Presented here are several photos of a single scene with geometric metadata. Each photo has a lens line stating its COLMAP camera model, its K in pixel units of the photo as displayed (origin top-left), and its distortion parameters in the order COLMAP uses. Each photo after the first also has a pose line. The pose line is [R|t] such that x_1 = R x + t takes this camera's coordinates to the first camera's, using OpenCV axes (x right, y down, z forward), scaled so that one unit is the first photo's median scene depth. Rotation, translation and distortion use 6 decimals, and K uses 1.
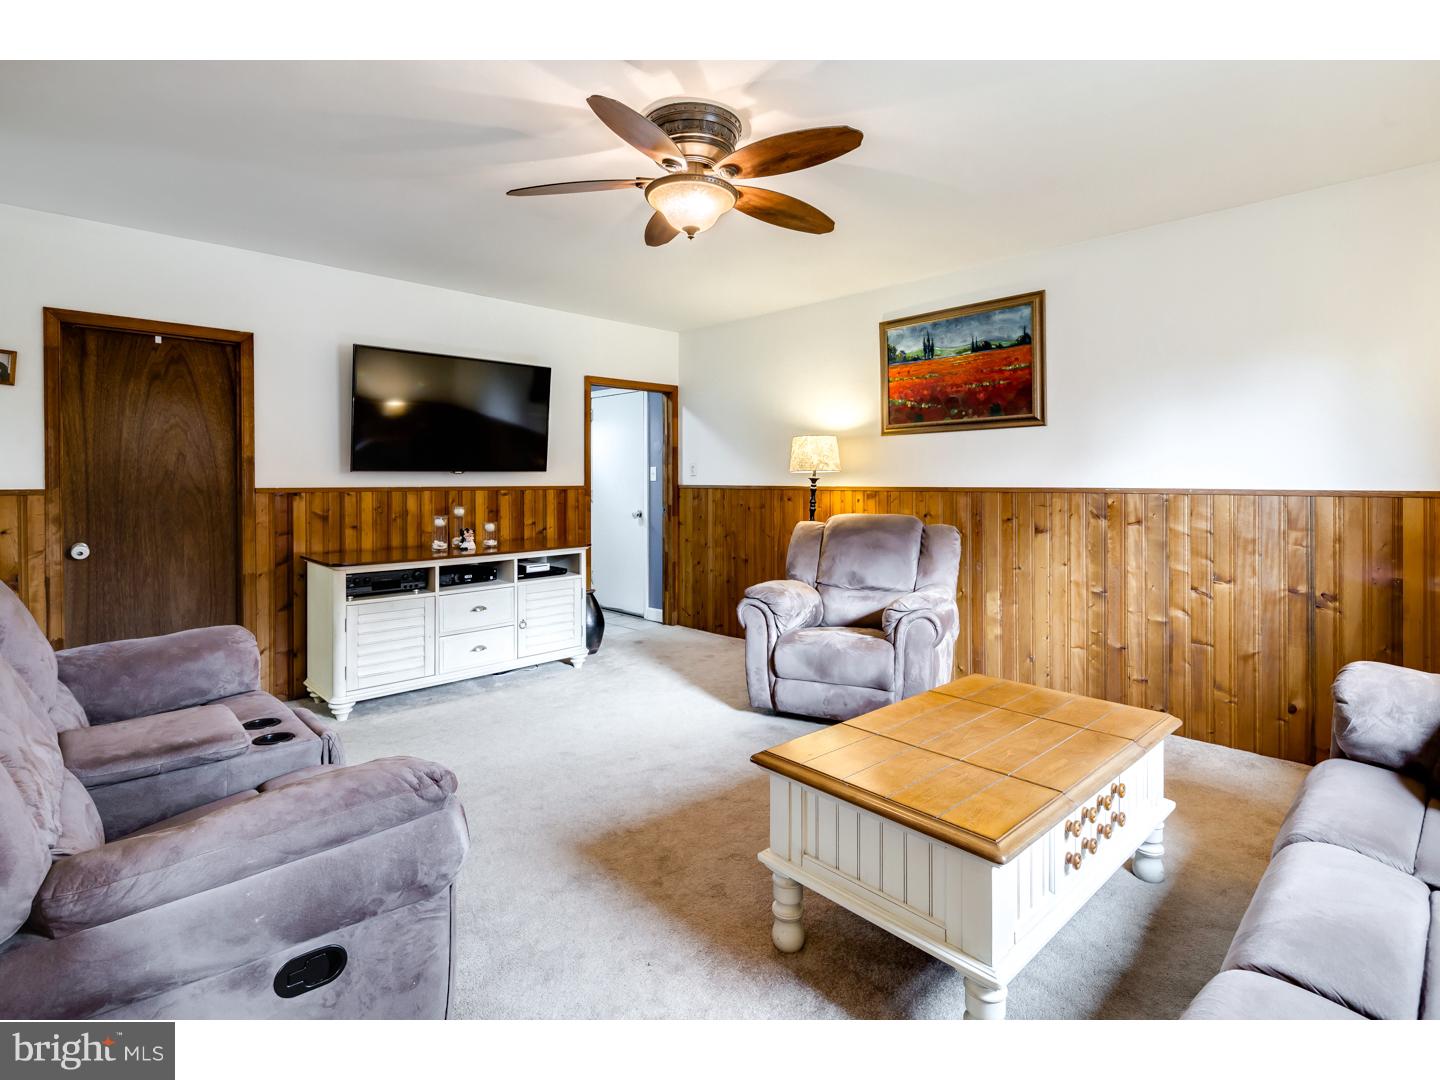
lens RADIAL K [[707.0, 0, 712.9], [0, 707.0, 482.8], [0, 0, 1]] dist [0.000320, -0.002392]
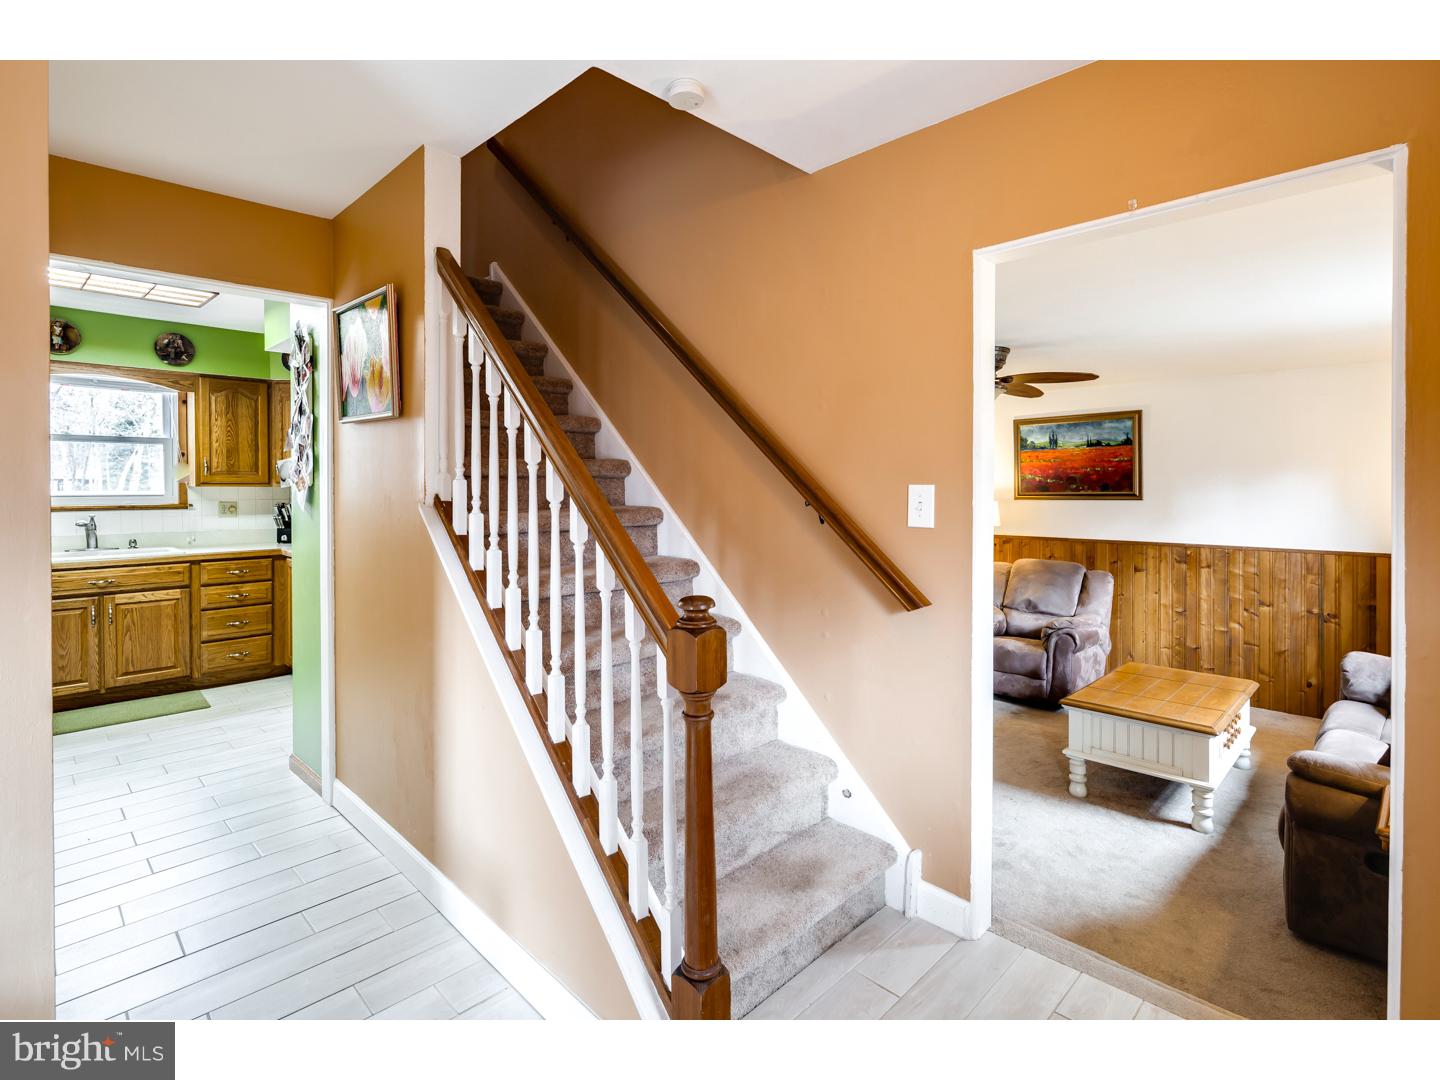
lens RADIAL K [[707.0, 0, 712.2], [0, 707.0, 495.3], [0, 0, 1]] dist [0.000320, -0.002392]
pose [[0.999829, -0.003773, 0.018125, -0.504677], [0.003610, 0.999953, 0.008984, -0.116661], [-0.018158, -0.008917, 0.999795, -0.518124]]
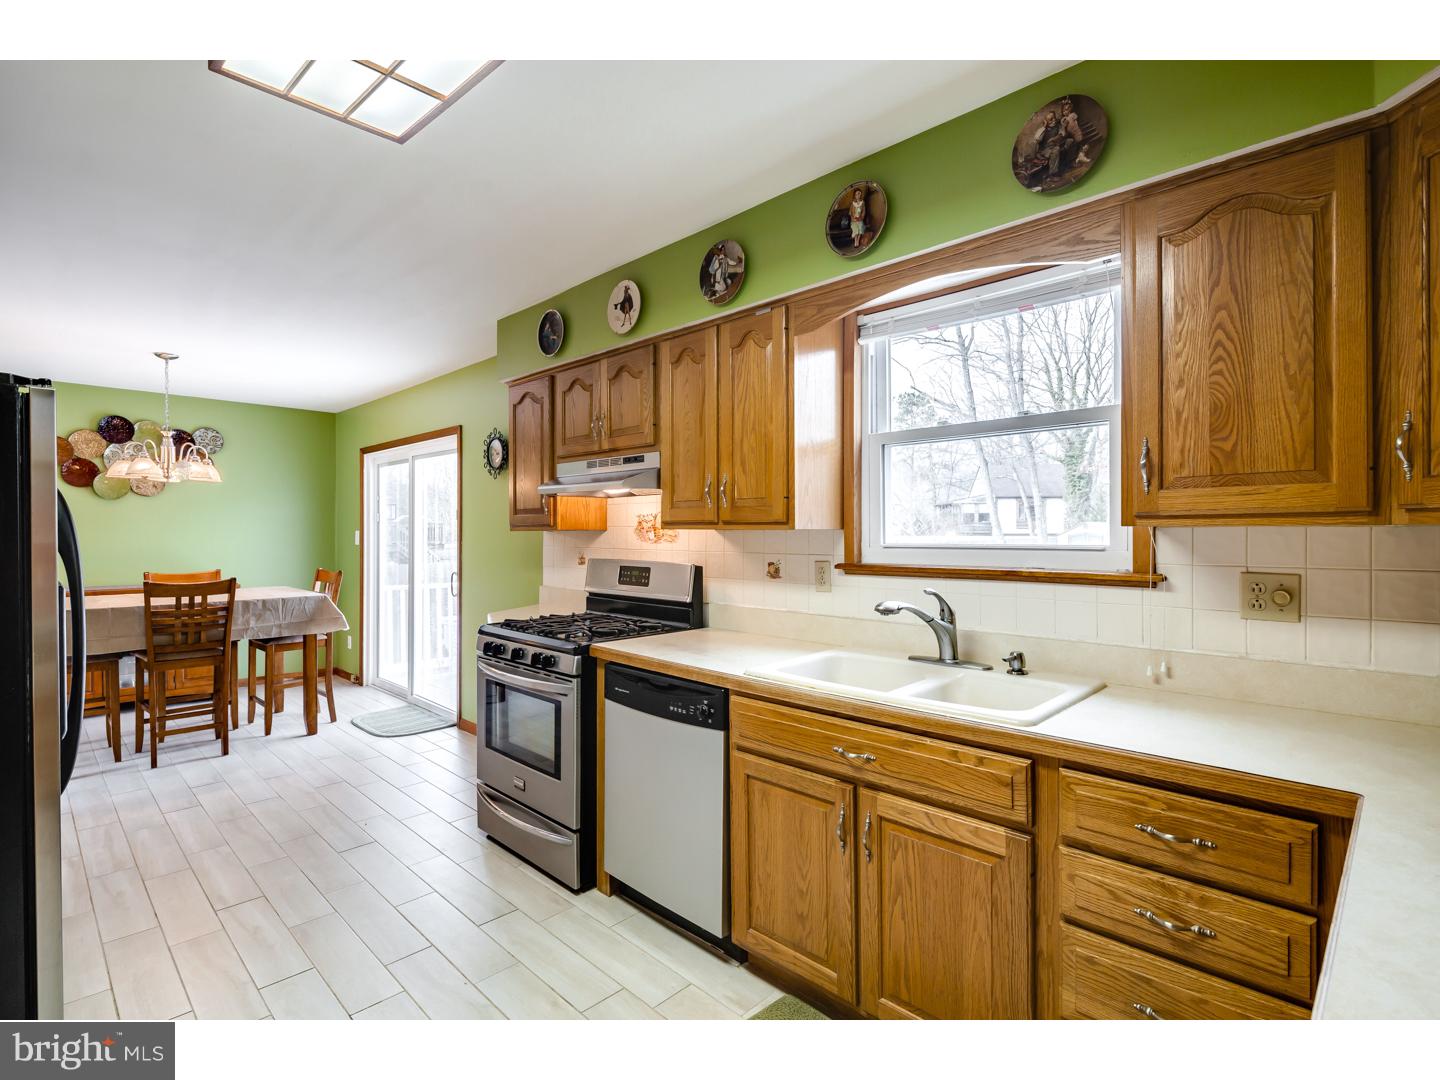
lens RADIAL K [[707.0, 0, 717.7], [0, 707.0, 535.7], [0, 0, 1]] dist [0.000320, -0.002392]
pose [[0.023503, -0.000997, -0.999723, -0.975849], [-0.002133, 0.999997, -0.001048, -0.117453], [0.999721, 0.002157, 0.023501, 0.499253]]
